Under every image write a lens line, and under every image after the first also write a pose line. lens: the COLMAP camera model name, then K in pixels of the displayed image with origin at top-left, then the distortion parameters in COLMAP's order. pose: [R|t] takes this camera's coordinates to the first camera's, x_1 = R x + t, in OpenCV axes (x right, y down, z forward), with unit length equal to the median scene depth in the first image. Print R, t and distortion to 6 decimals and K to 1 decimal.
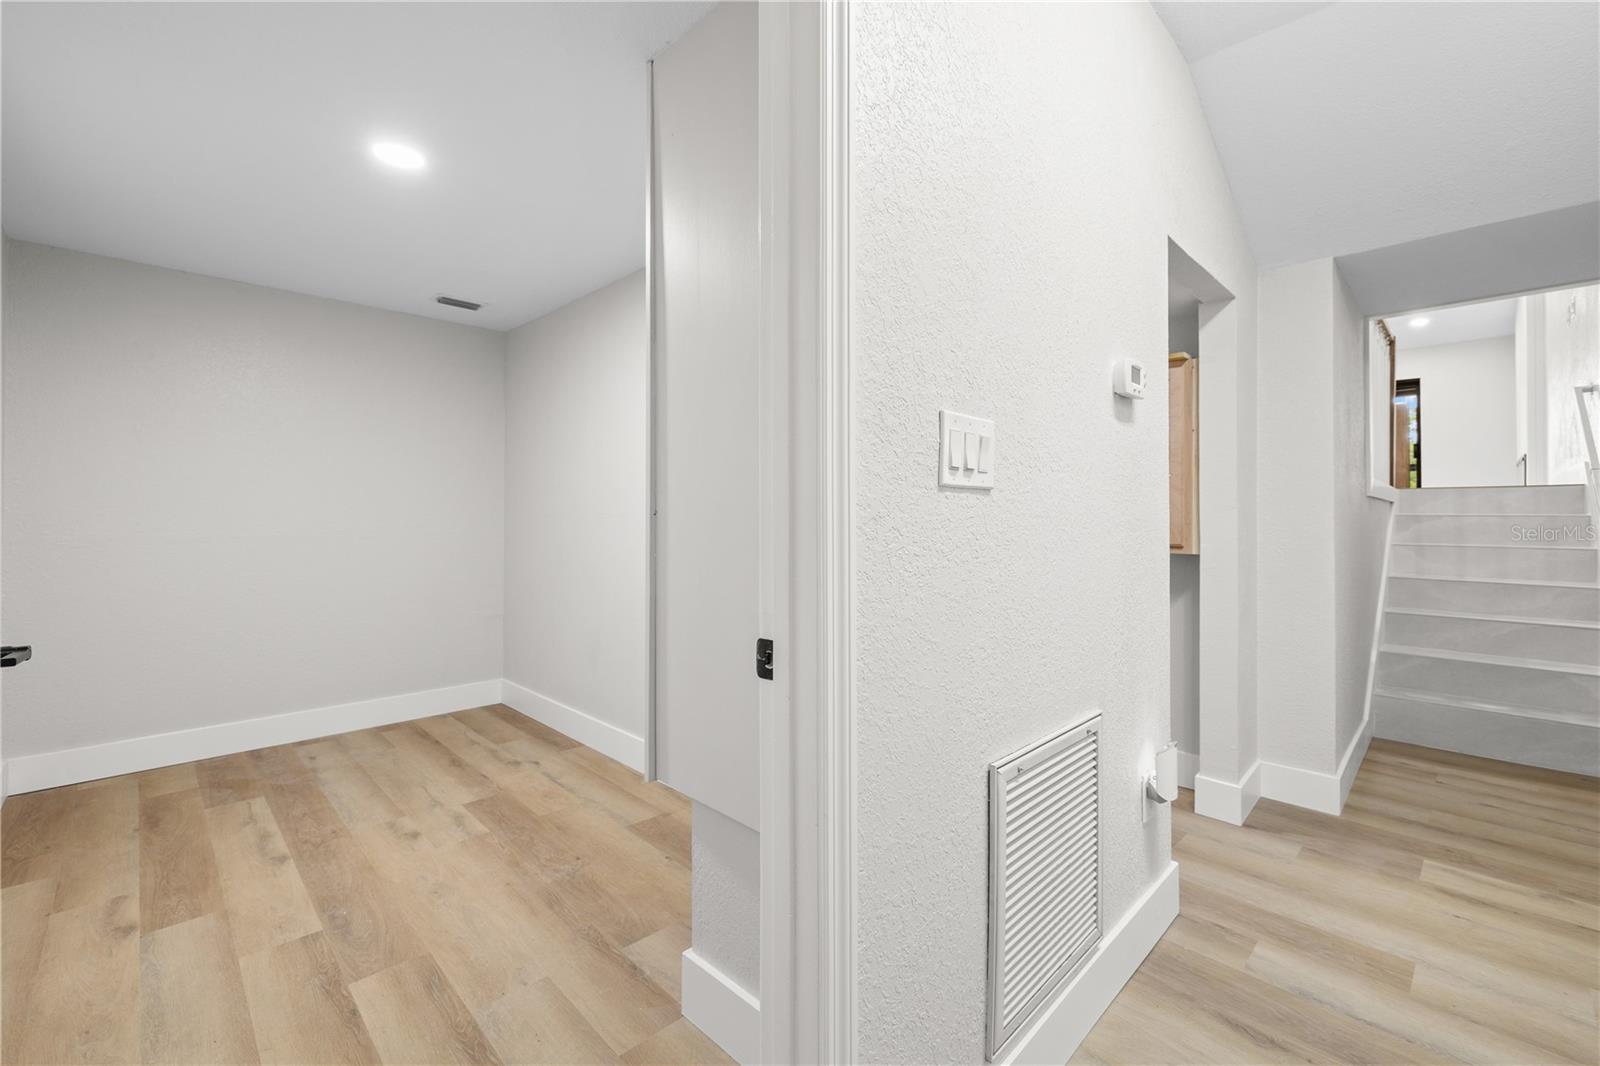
lens RADIAL K [[680.8, 0, 794.8], [0, 680.8, 509.5], [0, 0, 1]] dist [0.004841, -0.000188]
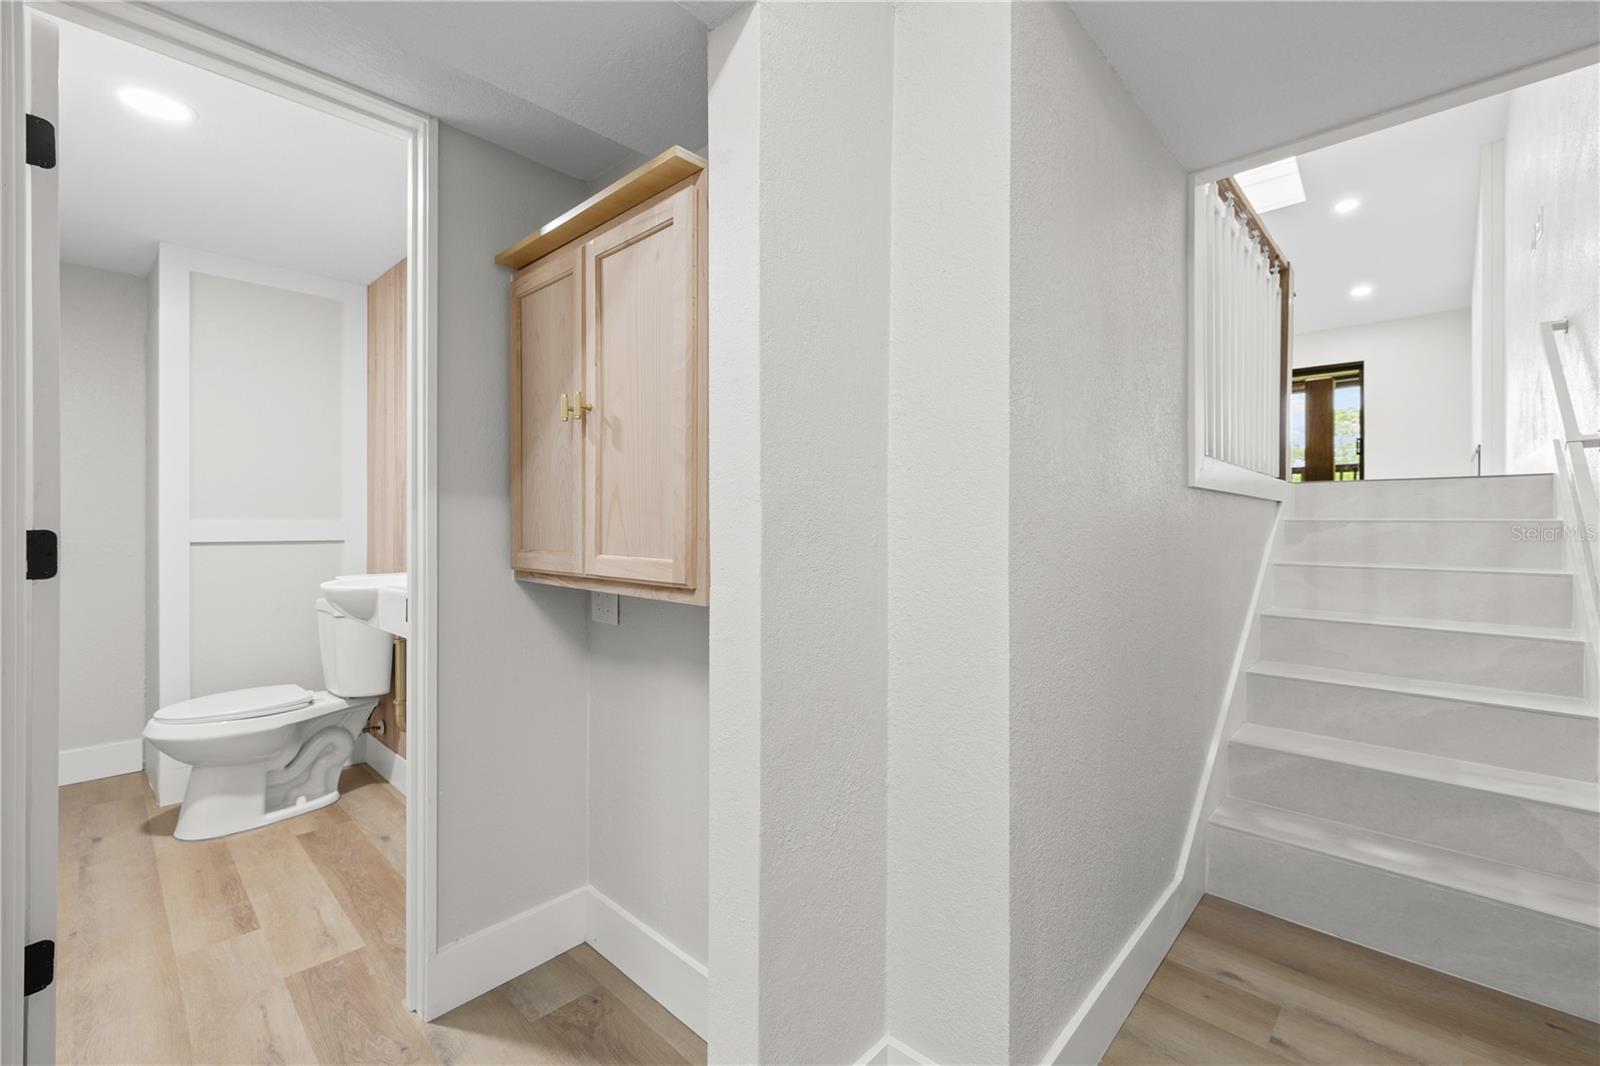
lens RADIAL K [[680.8, 0, 796.3], [0, 680.8, 527.7], [0, 0, 1]] dist [0.004841, -0.000188]
pose [[0.999706, -0.002393, 0.024117, 0.475523], [0.002108, 0.999928, 0.011840, 0.007720], [-0.024143, -0.011785, 0.999639, 0.417386]]
